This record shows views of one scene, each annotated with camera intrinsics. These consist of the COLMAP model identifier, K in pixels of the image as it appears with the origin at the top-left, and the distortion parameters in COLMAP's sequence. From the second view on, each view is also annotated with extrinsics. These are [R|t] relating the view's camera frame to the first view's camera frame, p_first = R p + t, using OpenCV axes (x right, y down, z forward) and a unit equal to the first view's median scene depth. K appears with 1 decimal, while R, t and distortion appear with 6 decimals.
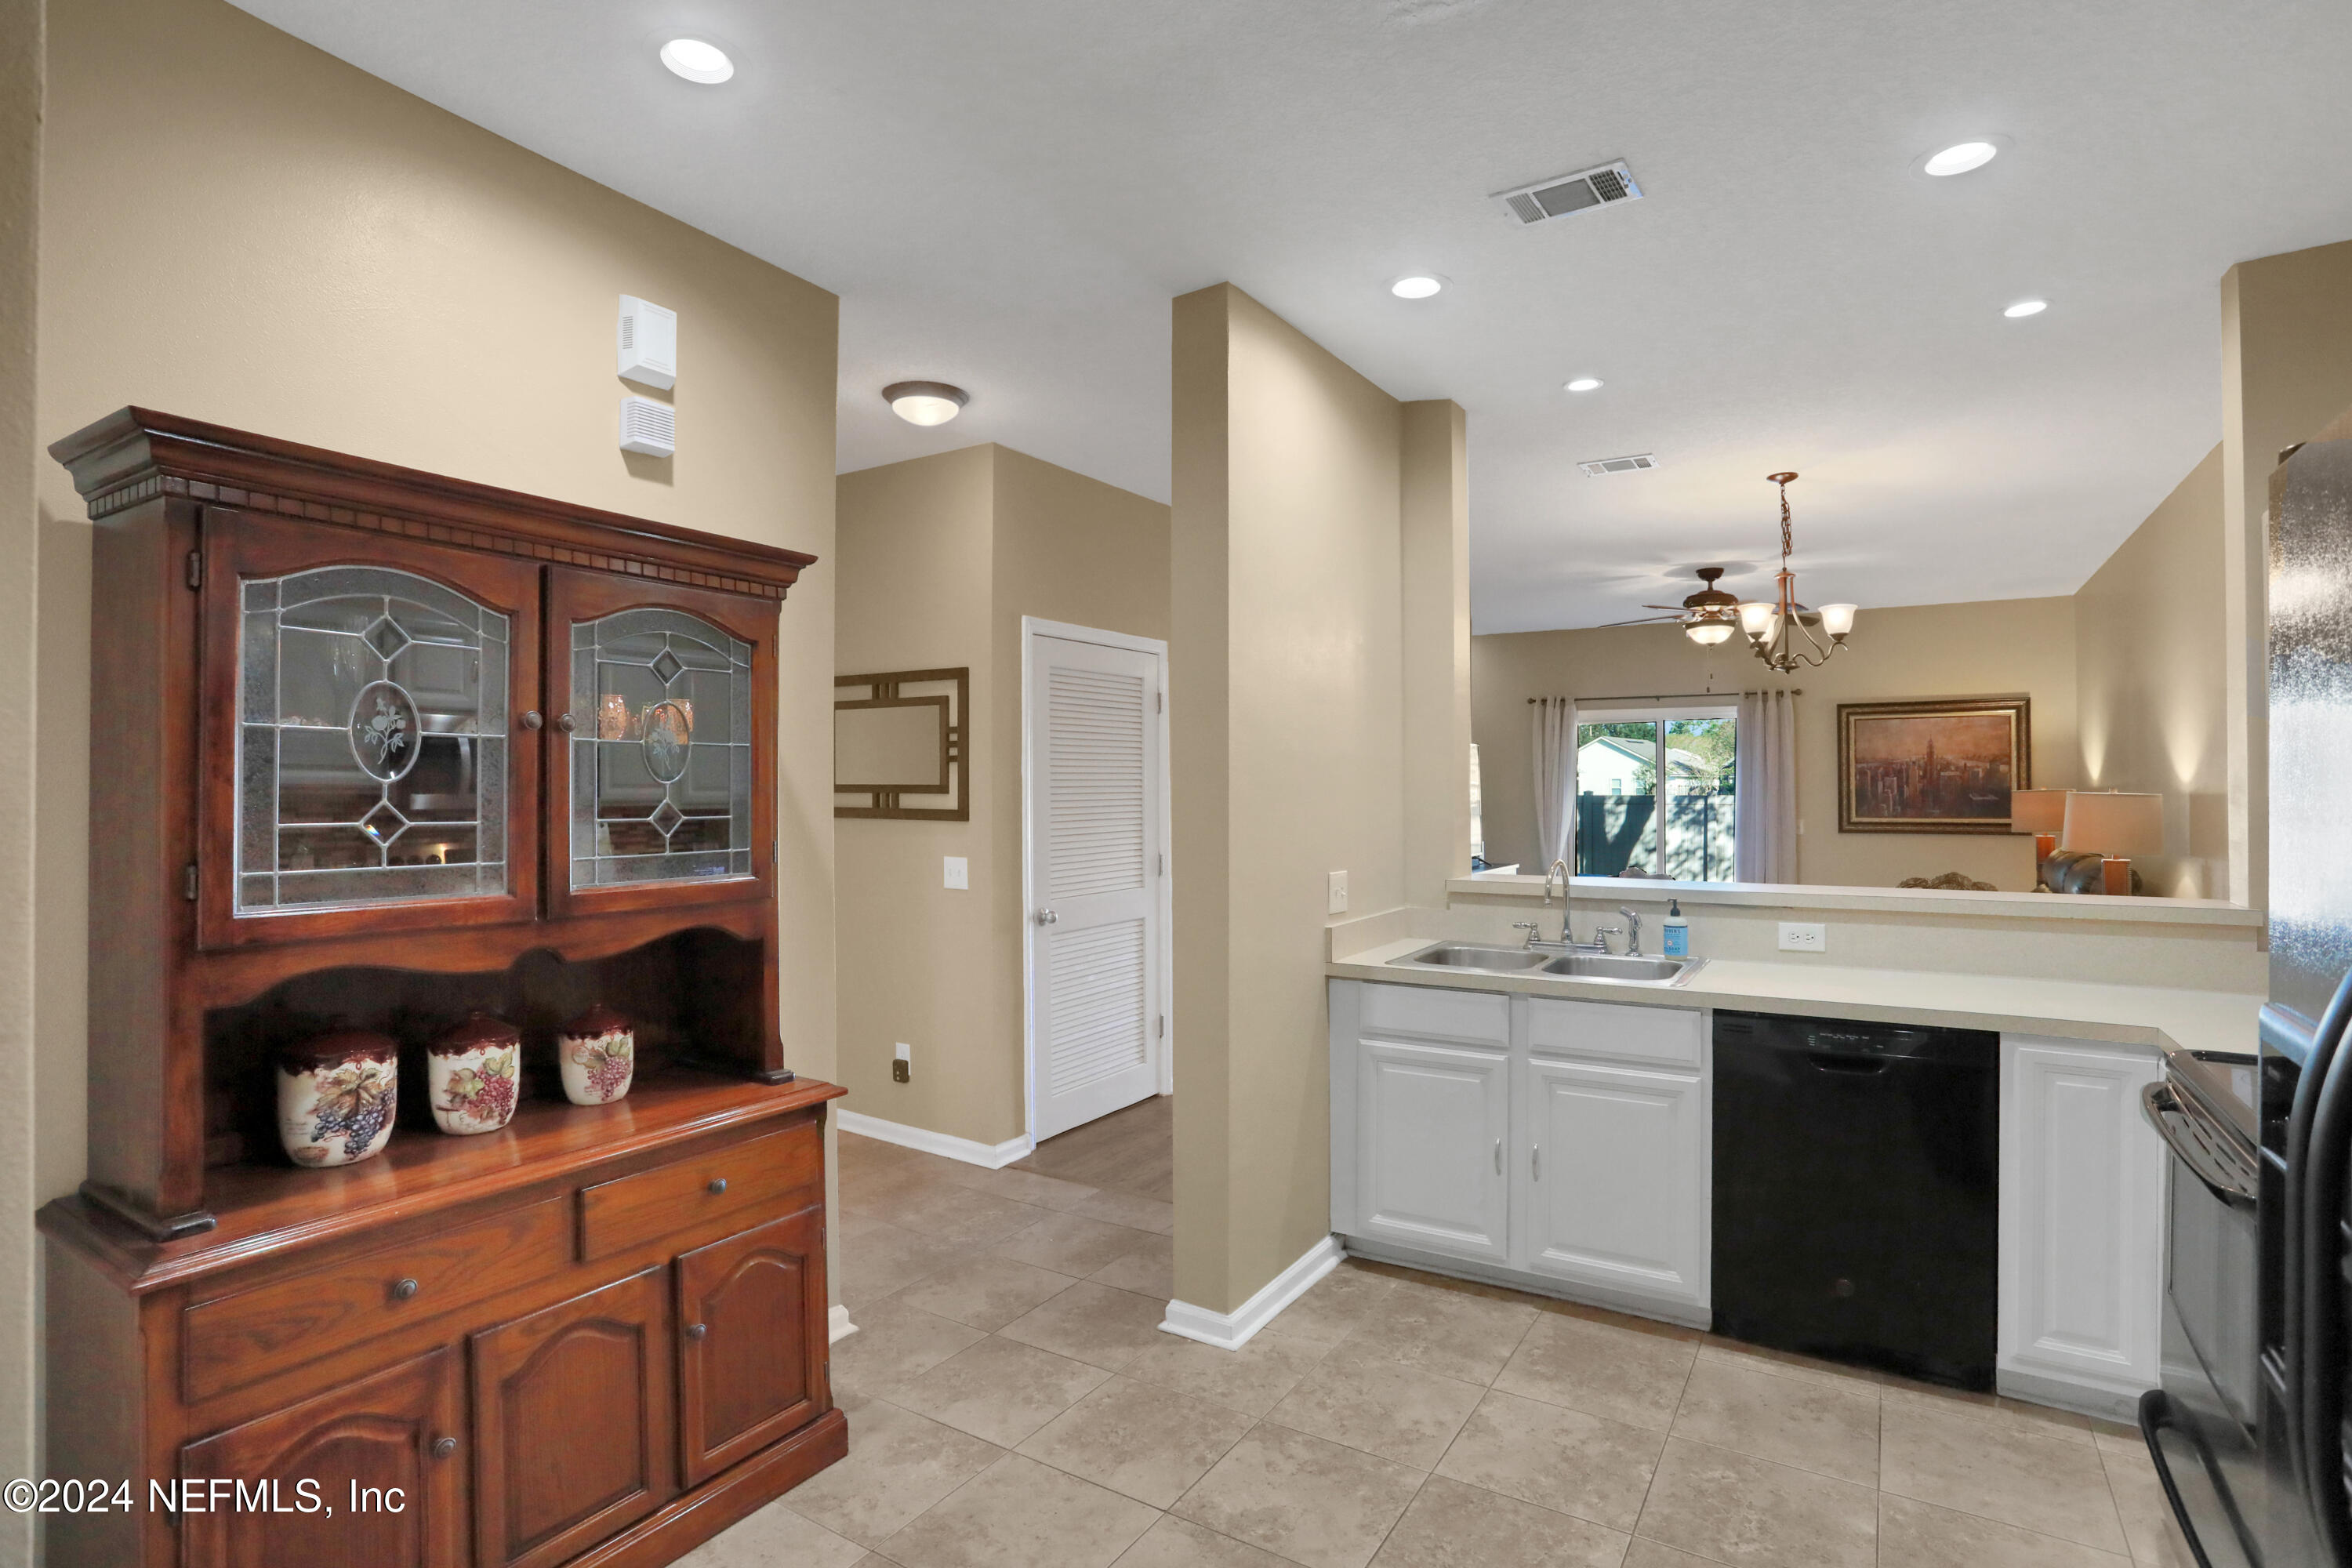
lens RADIAL K [[1094.8, 0, 1268.0], [0, 1094.8, 777.1], [0, 0, 1]] dist [-0.034227, 0.011972]
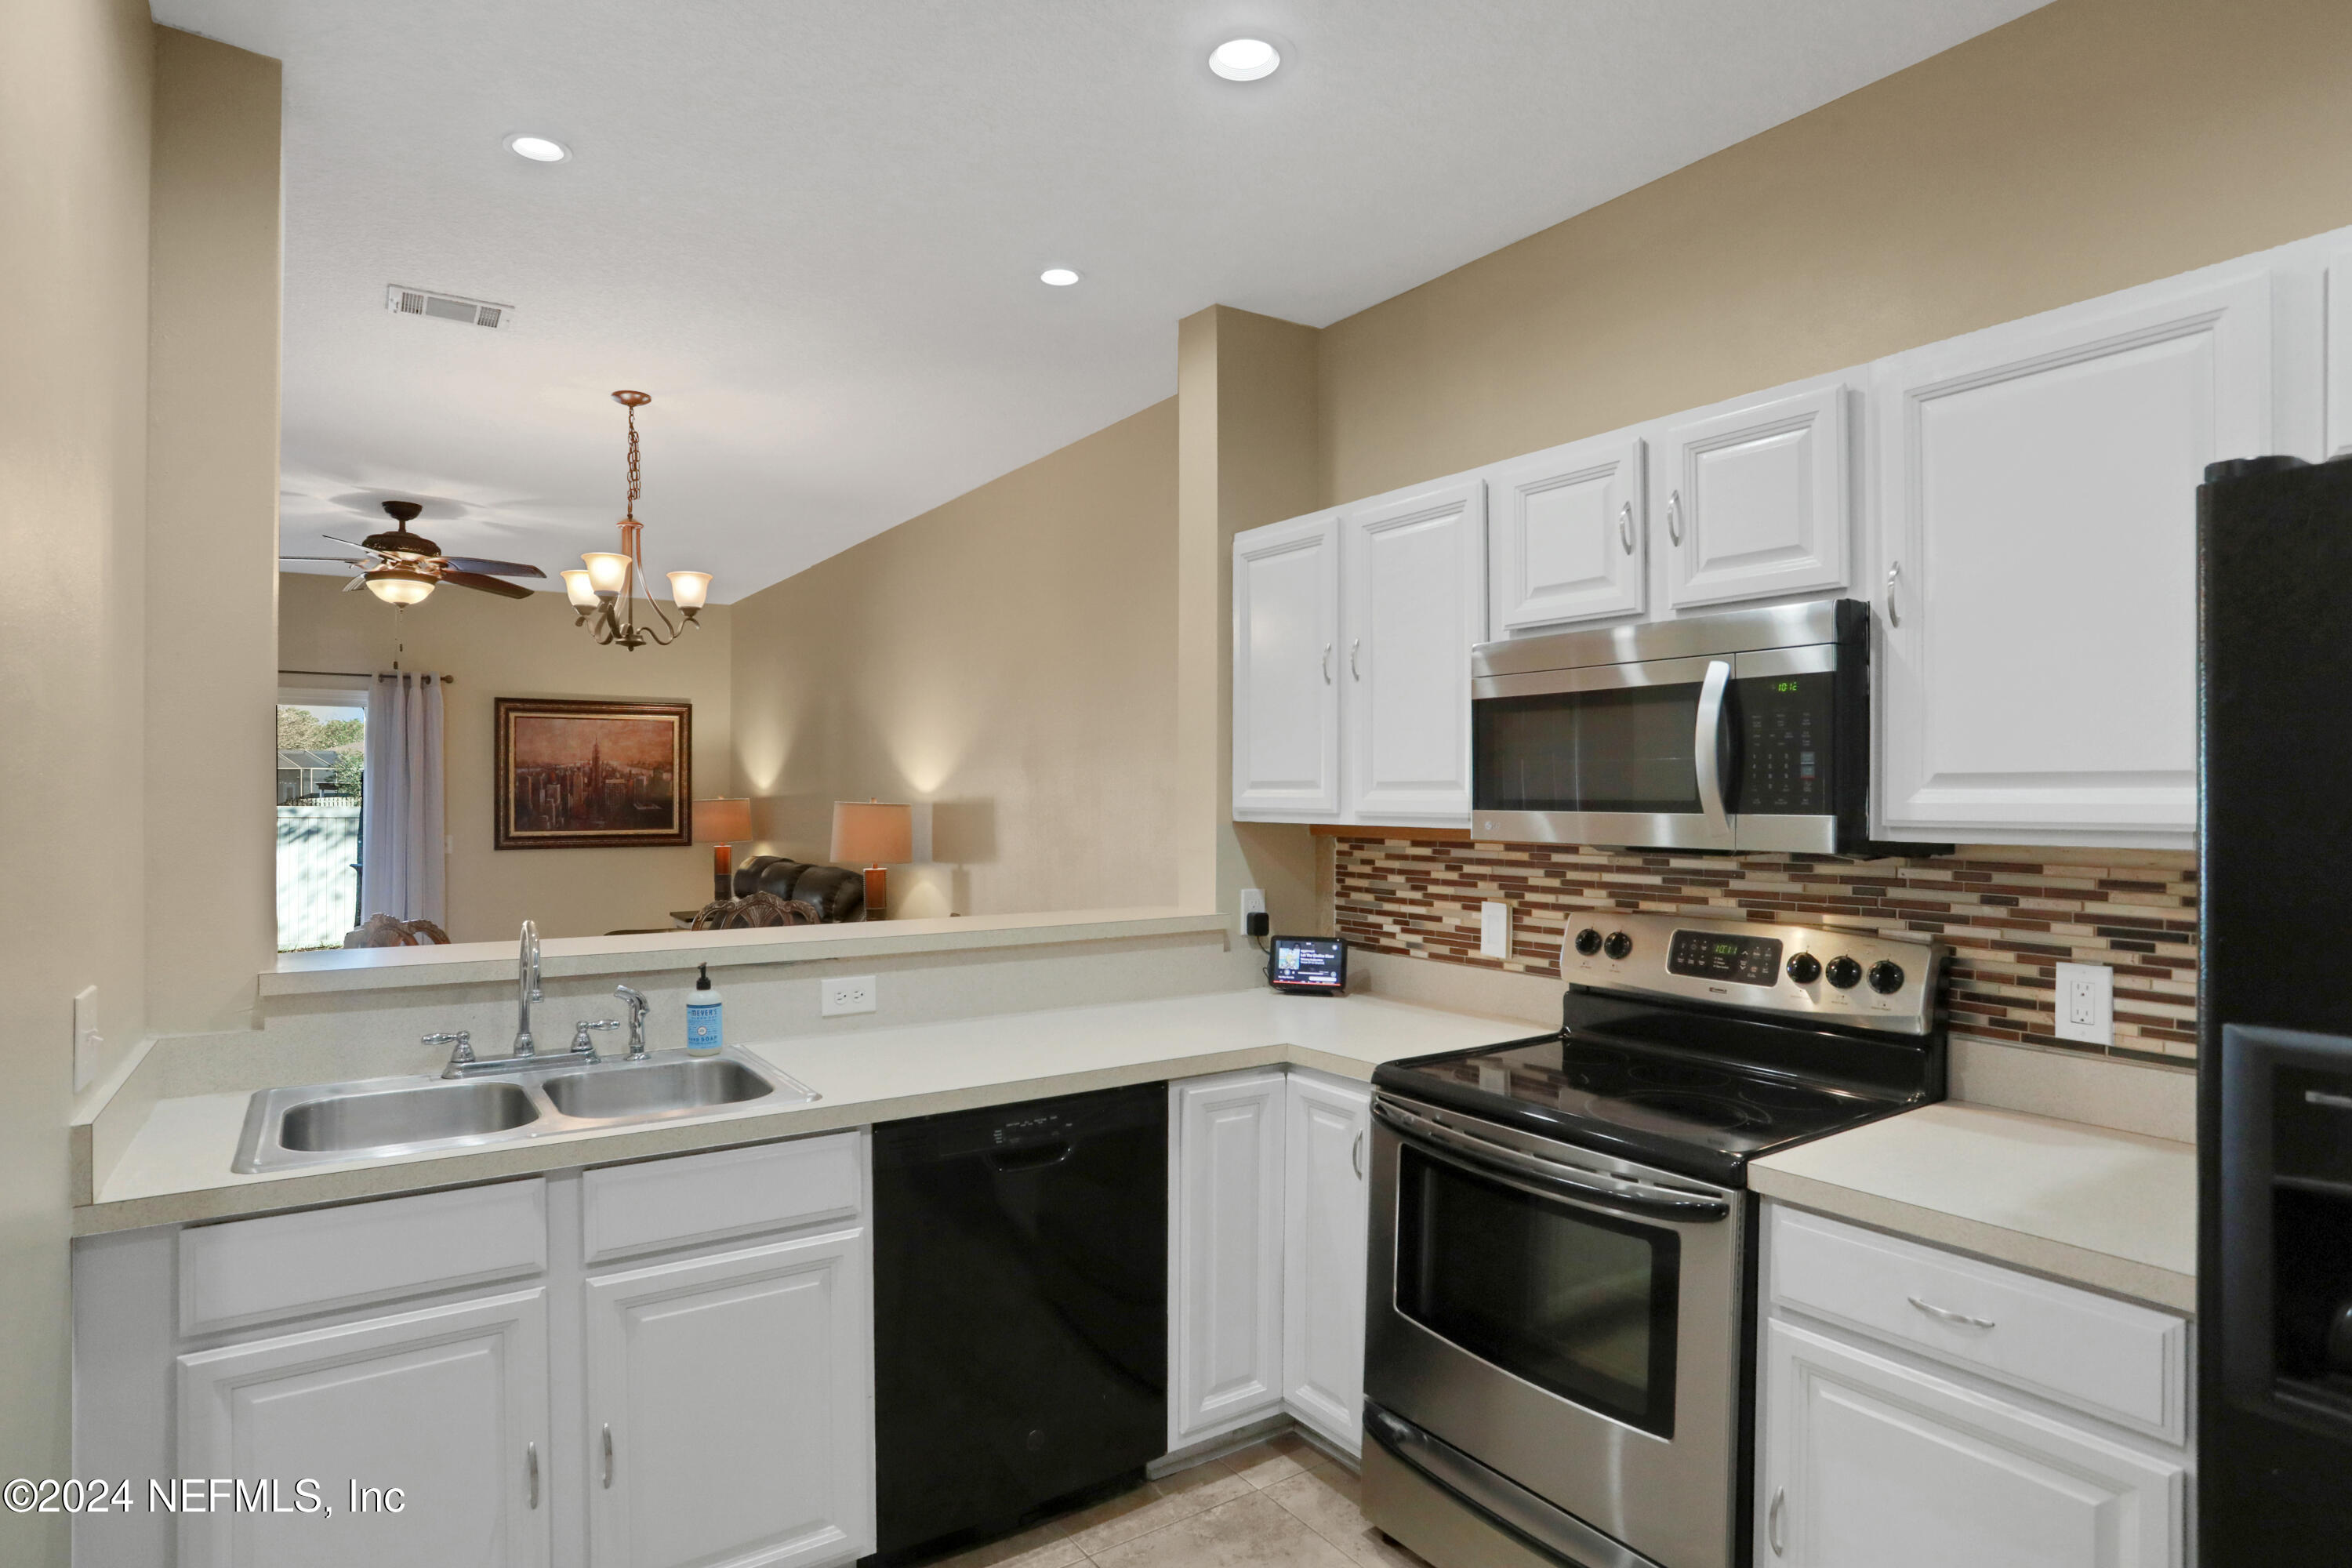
lens RADIAL K [[1209.3, 0, 1127.6], [0, 1209.3, 792.1], [0, 0, 1]] dist [-0.073930, 0.044886]
pose [[0.484789, 0.003198, 0.874625, -0.135562], [-0.008964, 0.999959, 0.001313, 0.002353], [-0.874585, -0.008477, 0.484798, 0.386623]]
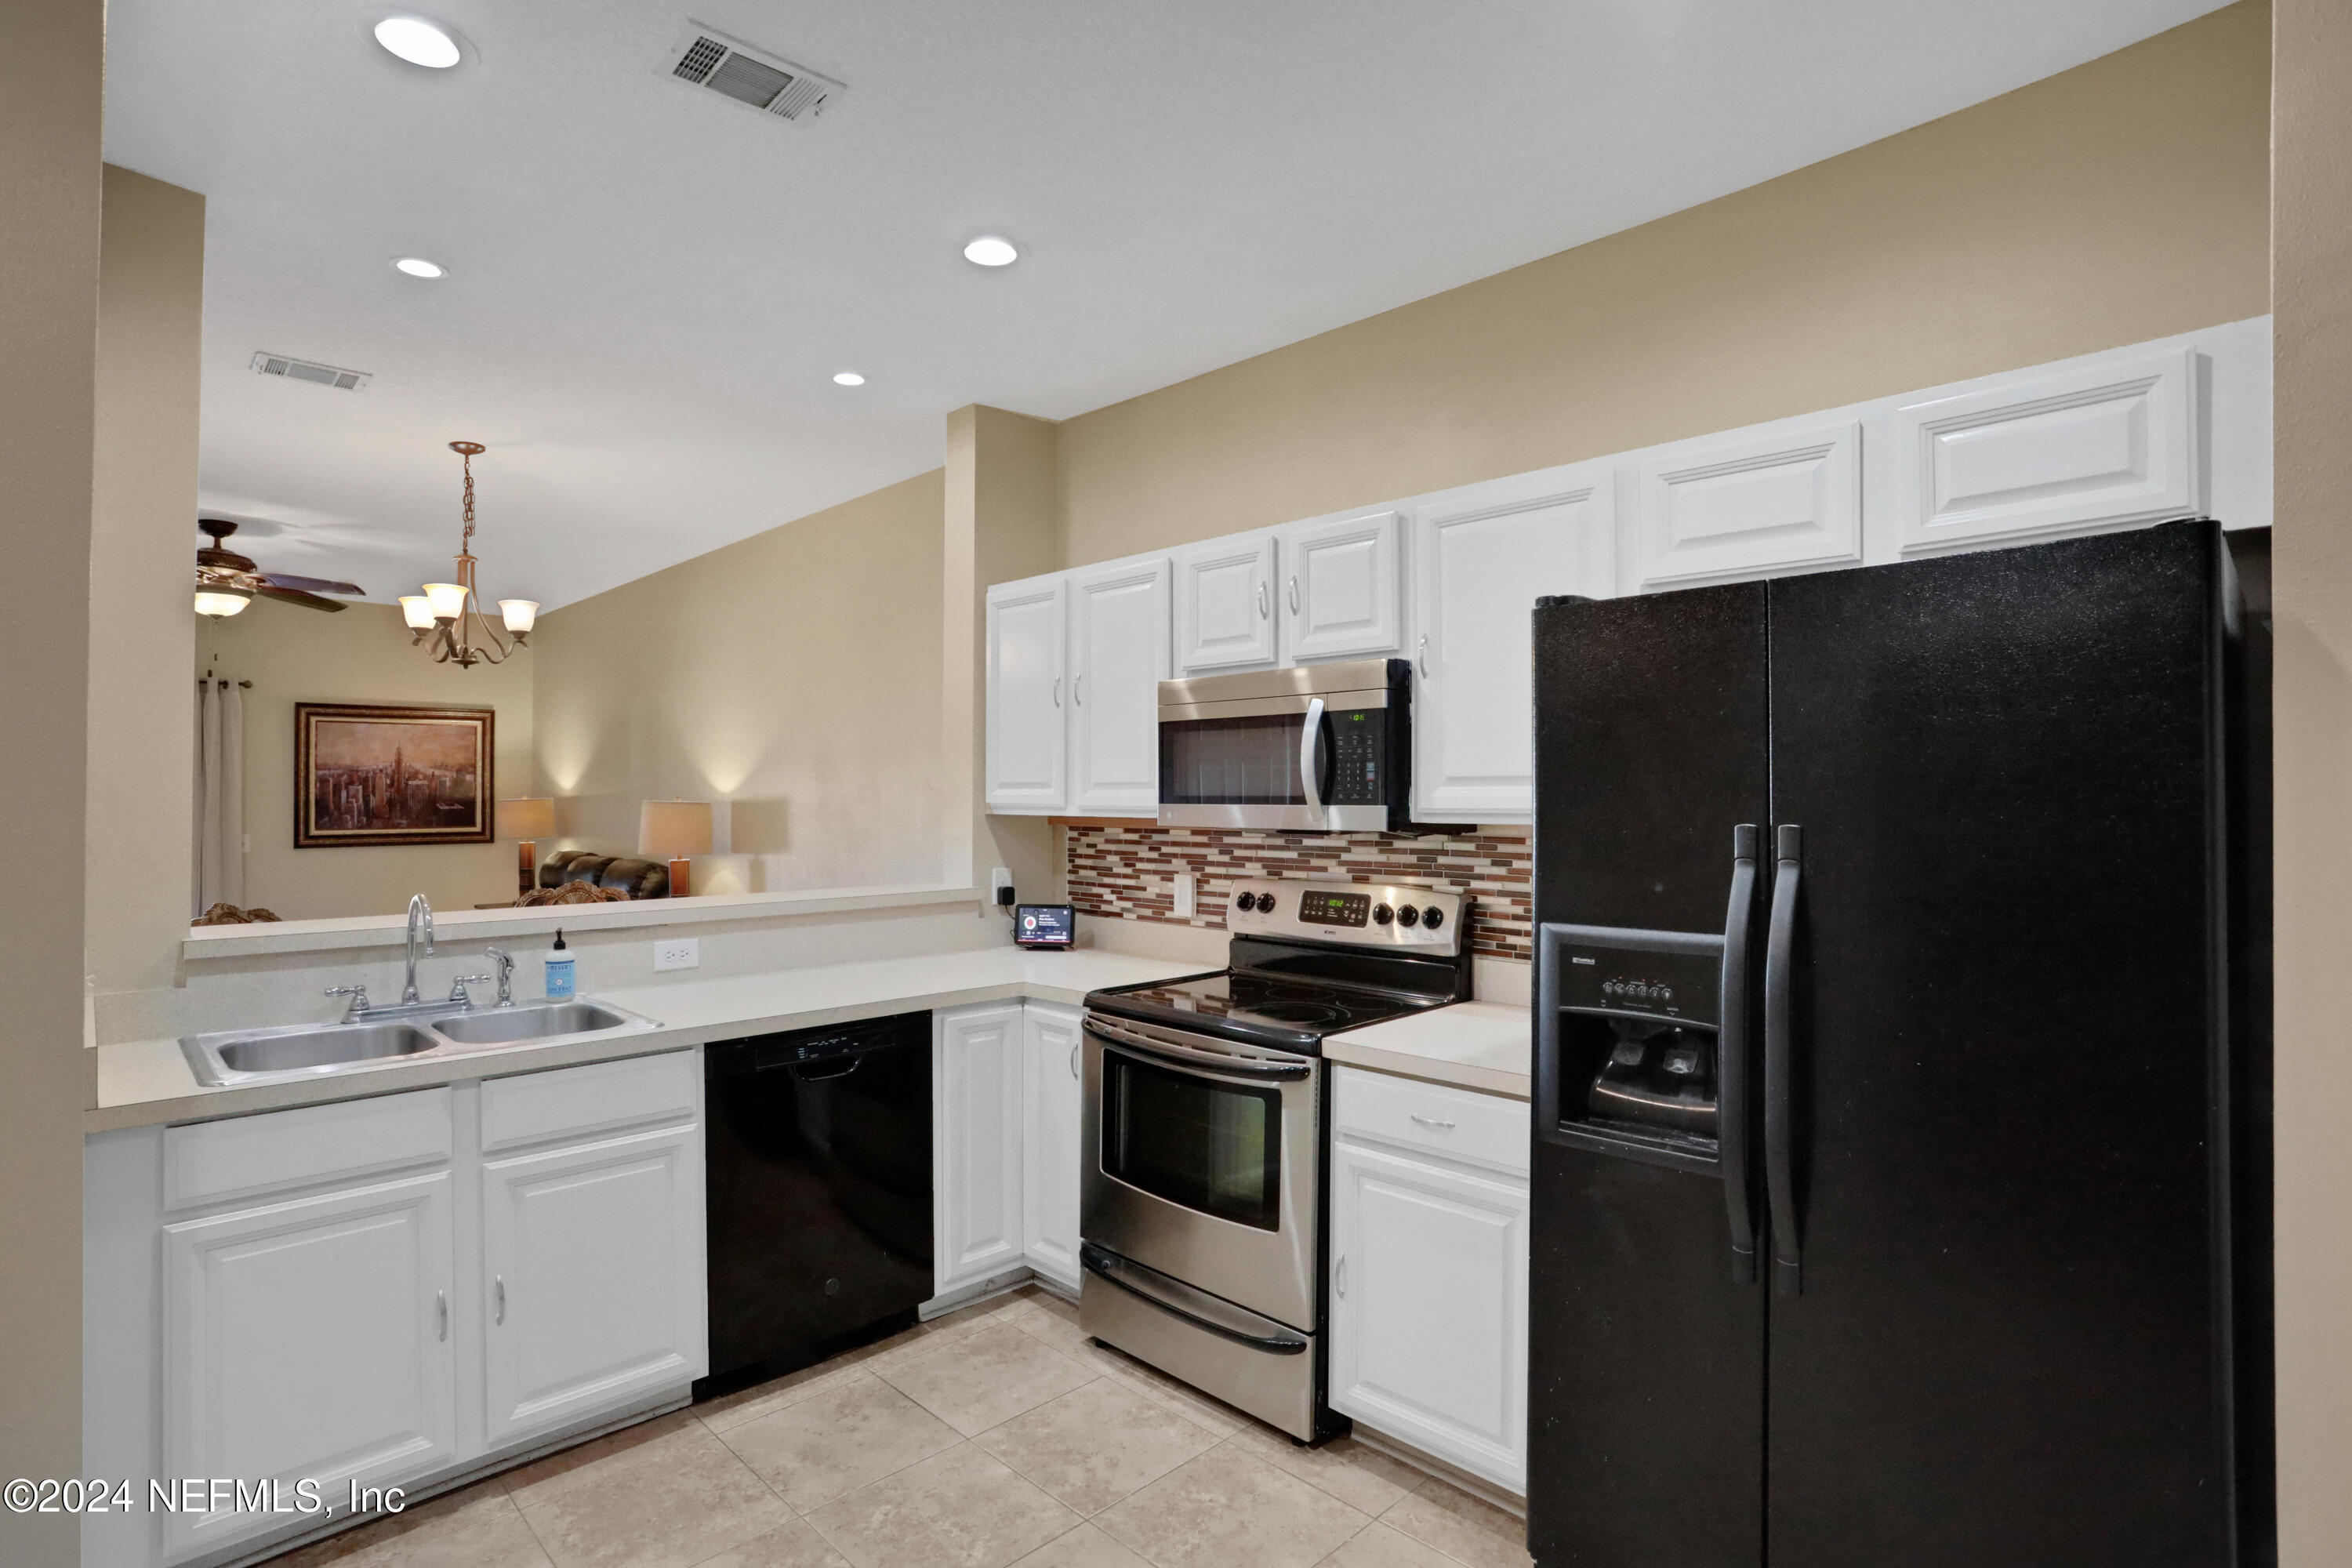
lens RADIAL K [[1116.6, 0, 1087.1], [0, 1116.6, 778.9], [0, 0, 1]] dist [-0.079967, 0.049230]
pose [[0.337815, 0.013409, 0.941117, -0.267482], [-0.006782, 0.999907, -0.011813, 0.002996], [-0.941188, -0.002392, 0.337874, 0.309292]]
